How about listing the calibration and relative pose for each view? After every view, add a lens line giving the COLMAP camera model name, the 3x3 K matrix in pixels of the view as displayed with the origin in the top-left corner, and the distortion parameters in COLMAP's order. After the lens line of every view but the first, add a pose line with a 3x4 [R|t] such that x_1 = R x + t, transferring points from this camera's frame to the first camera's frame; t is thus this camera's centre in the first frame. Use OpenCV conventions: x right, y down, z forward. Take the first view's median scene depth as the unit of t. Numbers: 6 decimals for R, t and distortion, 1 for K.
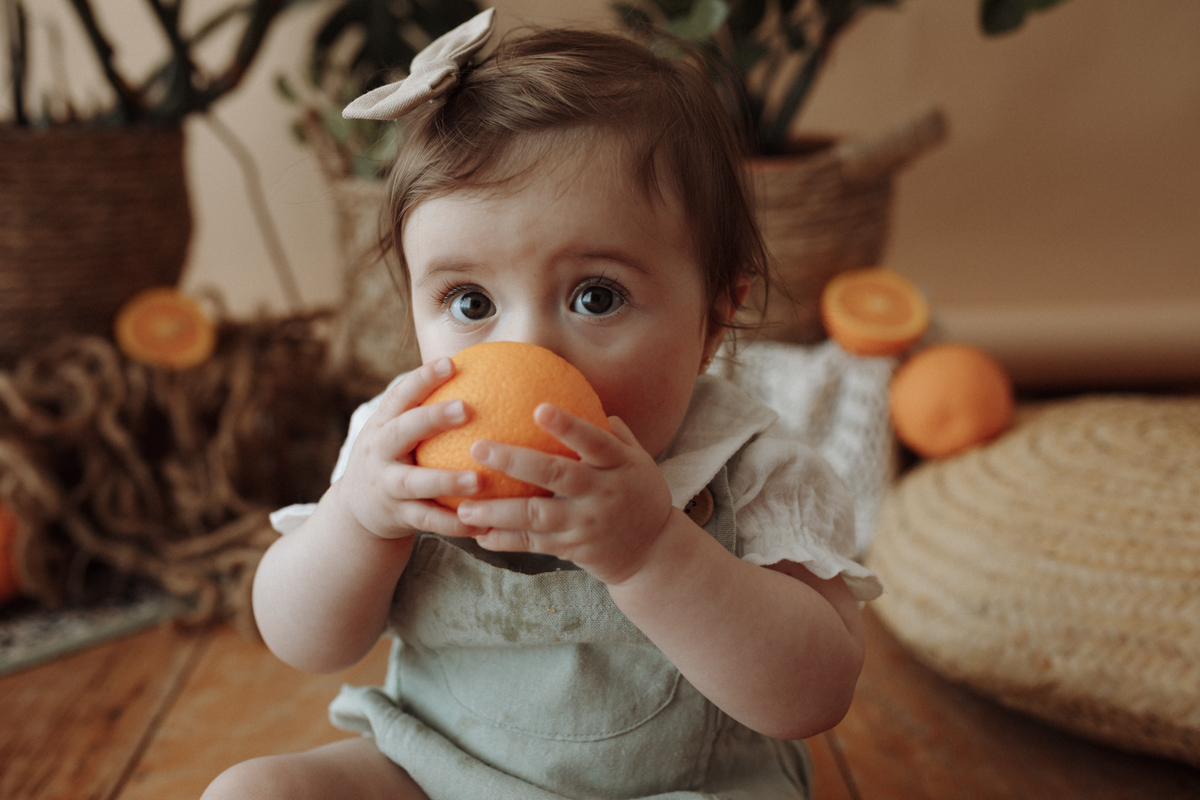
lens RADIAL K [[1237.0, 0, 605.7], [0, 1237.0, 387.3], [0, 0, 1]] dist [-0.012596, 0.000000]
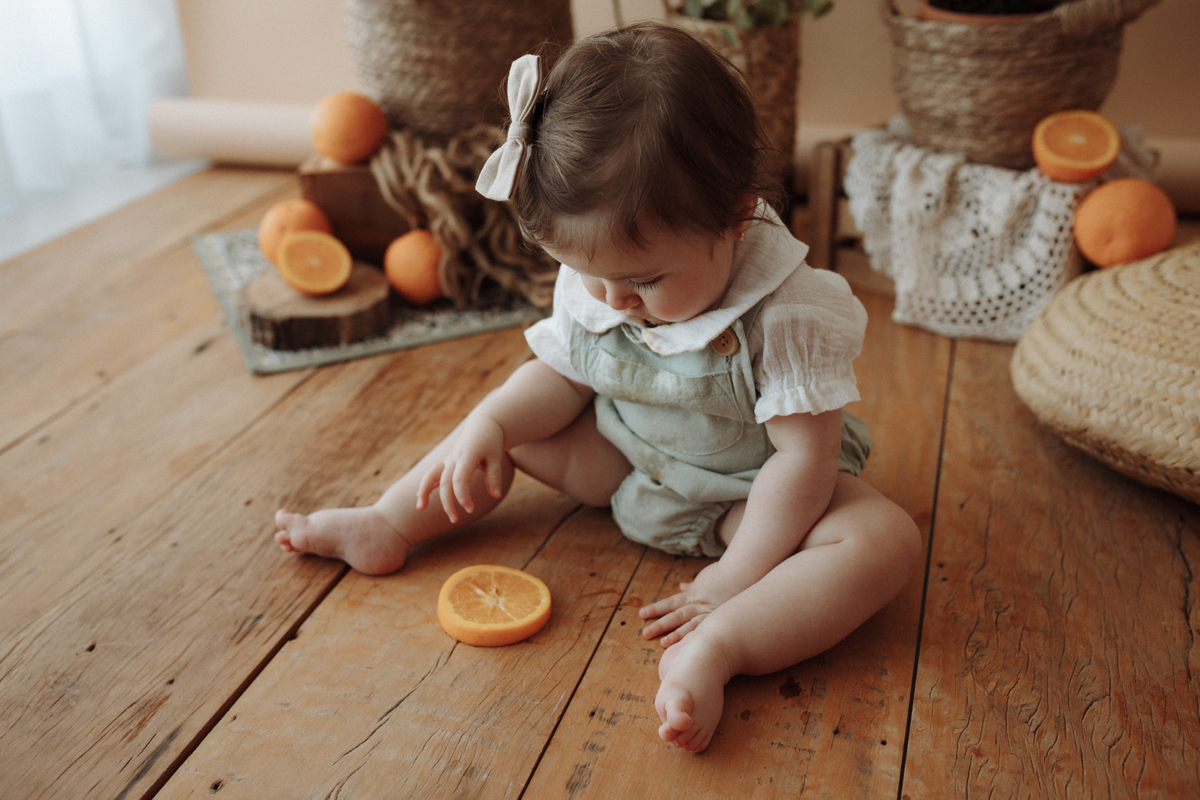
lens RADIAL K [[1237.0, 0, 608.1], [0, 1237.0, 403.1], [0, 0, 1]] dist [-0.012596, 0.000000]
pose [[0.942637, 0.132859, -0.306242, 0.205563], [-0.071123, 0.976256, 0.204613, -0.030759], [0.326155, -0.171095, 0.929704, -0.378580]]
